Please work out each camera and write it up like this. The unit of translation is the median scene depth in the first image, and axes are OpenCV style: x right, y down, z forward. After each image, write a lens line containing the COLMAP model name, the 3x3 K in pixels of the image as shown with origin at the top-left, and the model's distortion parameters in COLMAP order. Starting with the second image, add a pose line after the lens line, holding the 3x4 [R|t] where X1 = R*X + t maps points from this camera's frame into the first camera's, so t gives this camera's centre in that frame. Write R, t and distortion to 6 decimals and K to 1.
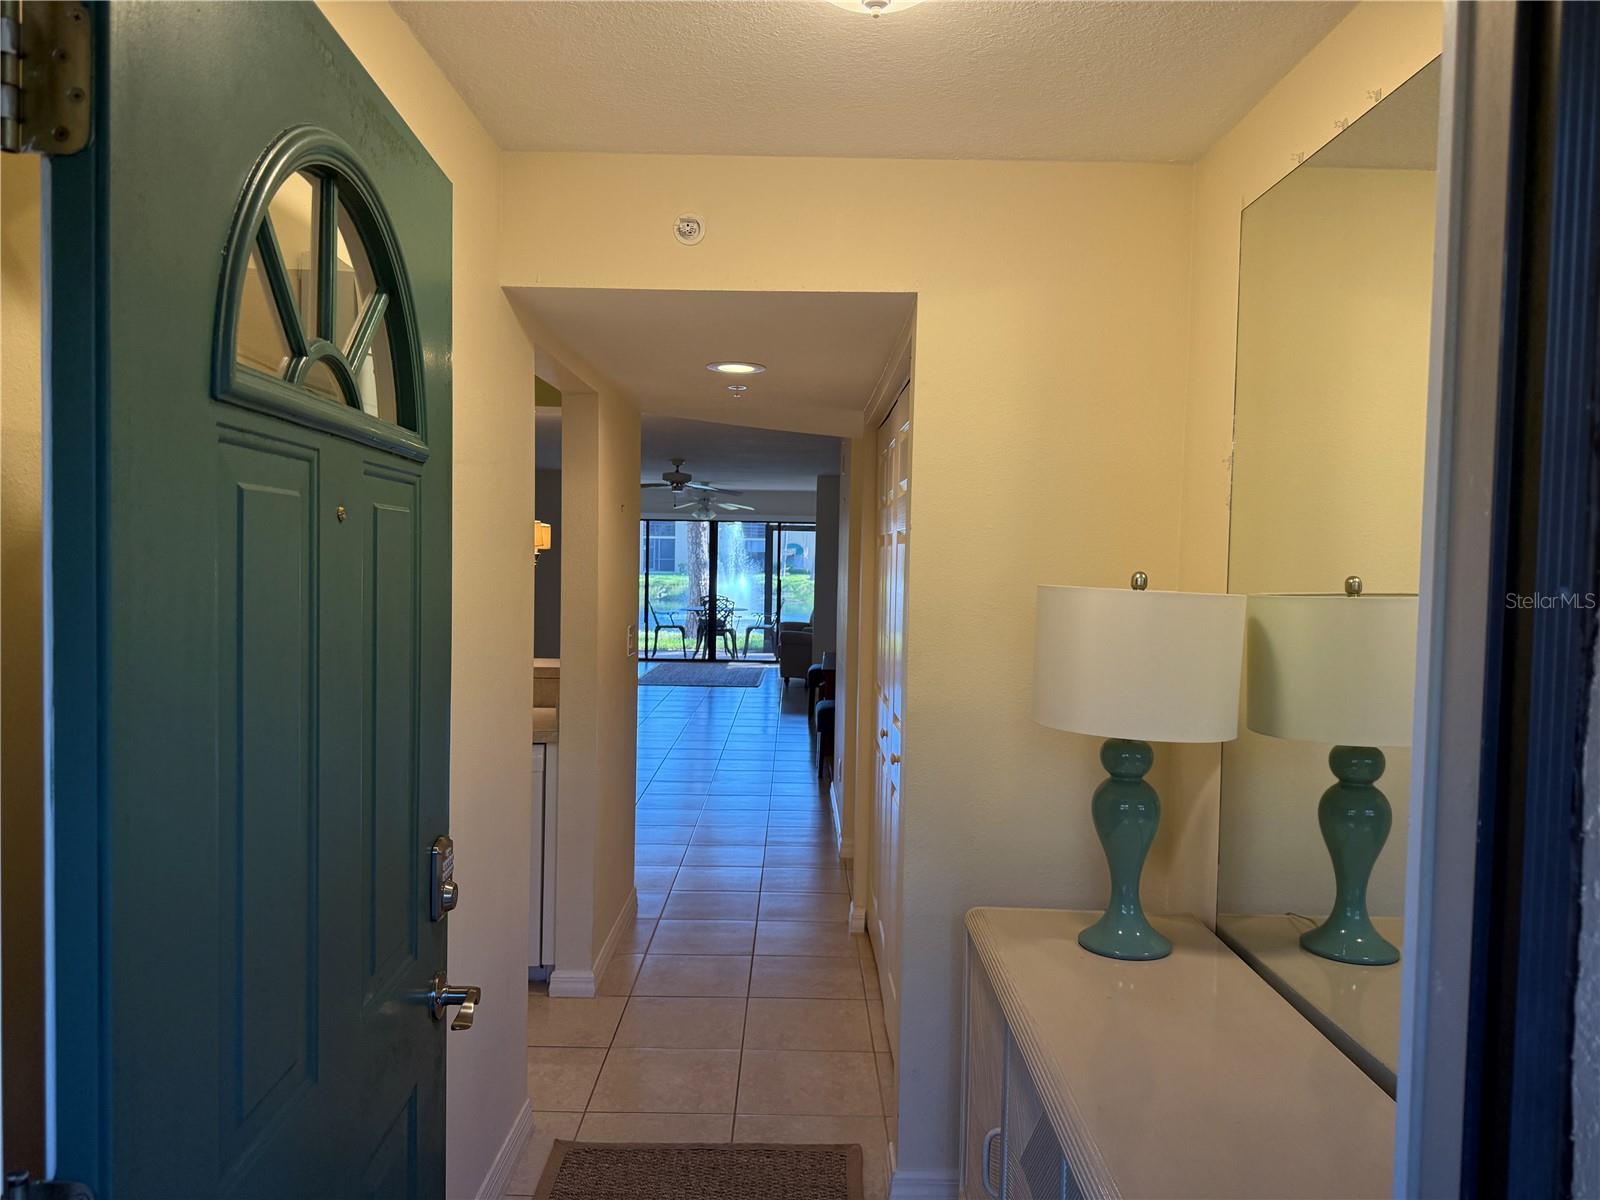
lens RADIAL K [[1151.1, 0, 776.3], [0, 1151.1, 601.8], [0, 0, 1]] dist [0.152913, -0.216238]
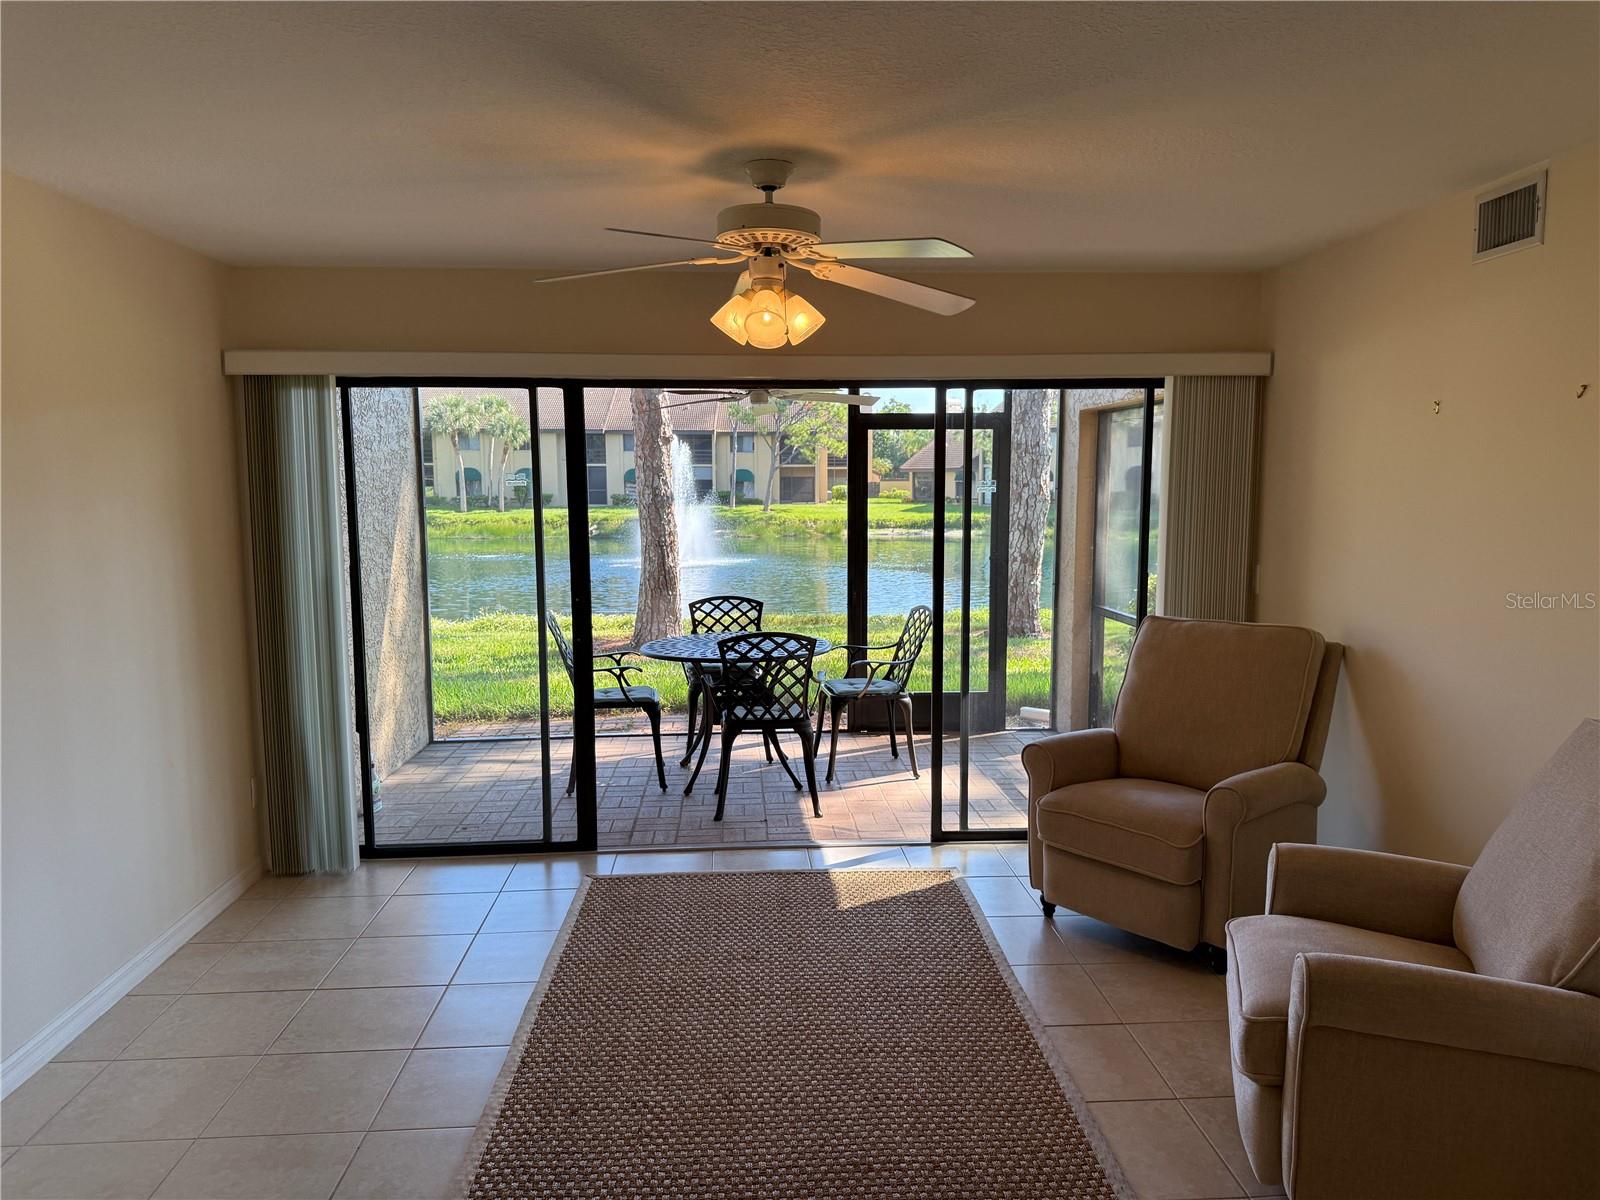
lens RADIAL K [[1122.4, 0, 793.9], [0, 1122.4, 605.5], [0, 0, 1]] dist [0.047796, -0.066013]
pose [[0.996634, -0.034961, 0.074155, -0.064279], [0.029625, 0.996973, 0.071879, -0.031049], [-0.076444, -0.069440, 0.994653, 0.662969]]
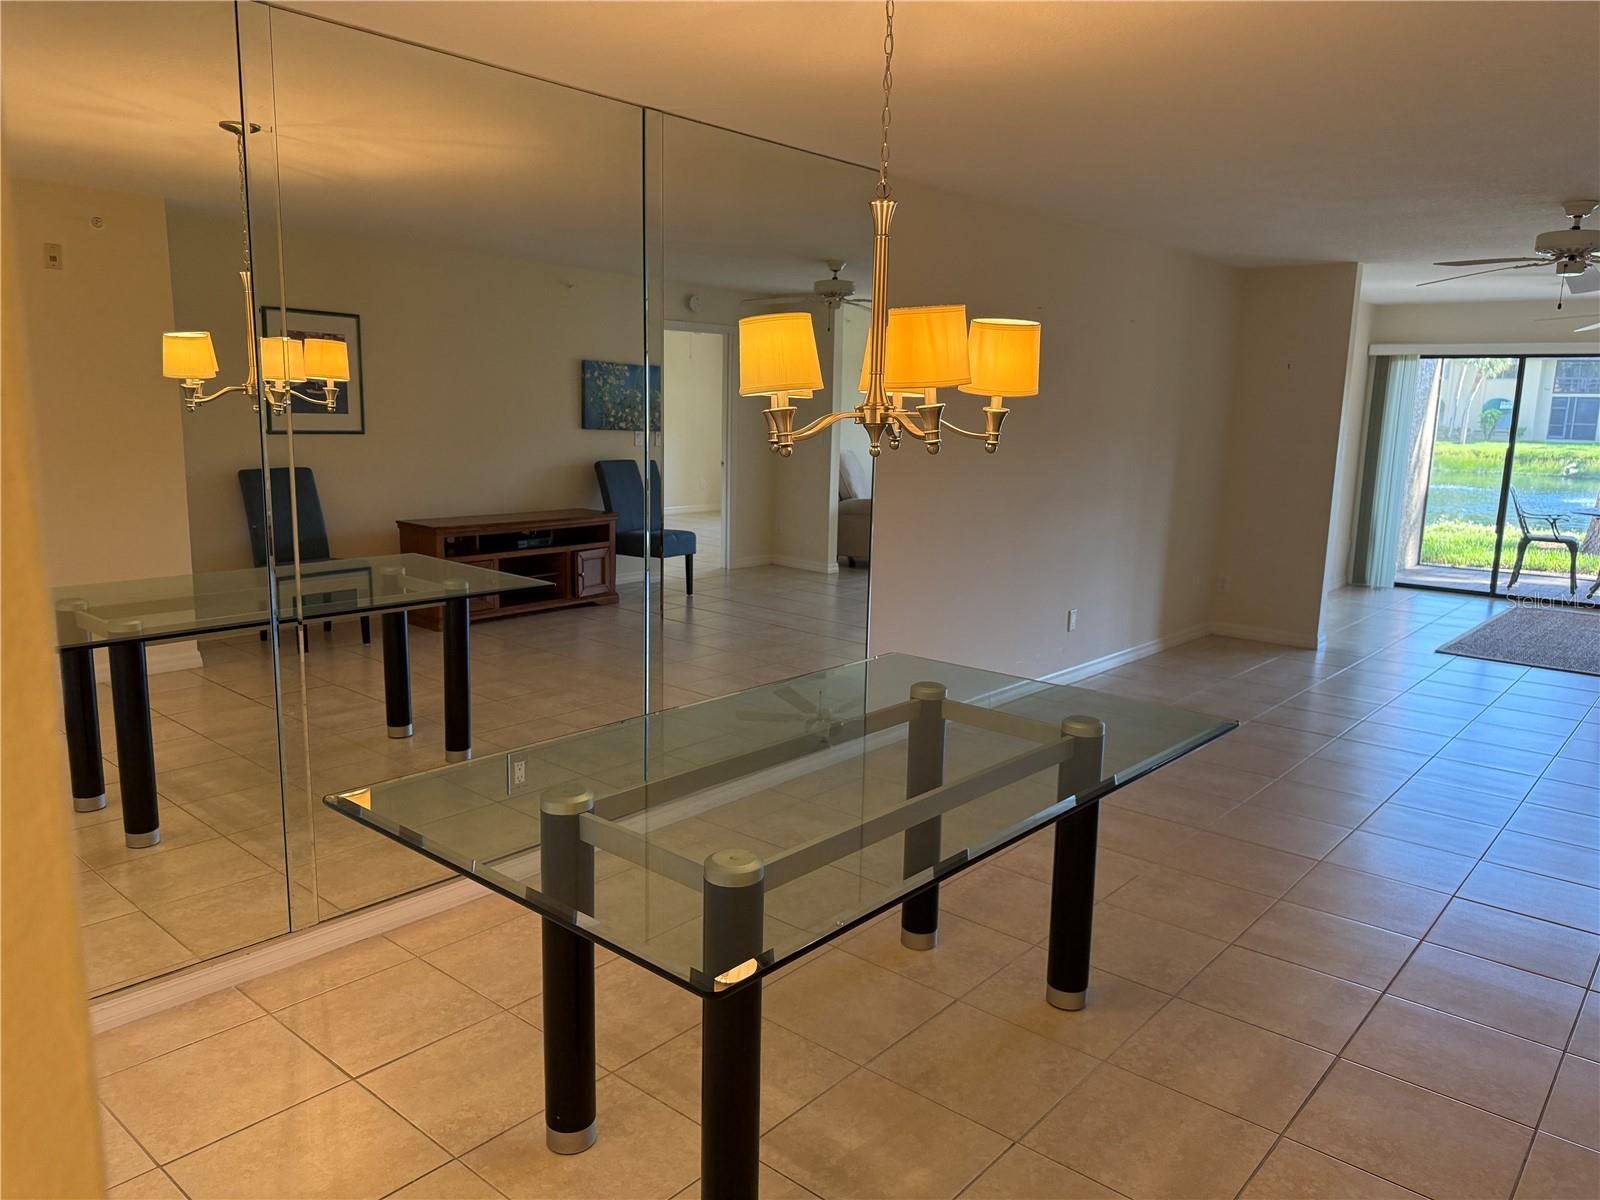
lens RADIAL K [[1122.4, 0, 793.9], [0, 1122.4, 605.5], [0, 0, 1]] dist [0.047796, -0.066013]
pose [[0.763048, 0.112810, -0.636421, -0.014094], [-0.032513, 0.990104, 0.136521, -0.011698], [0.645524, -0.083480, 0.759164, 0.296089]]
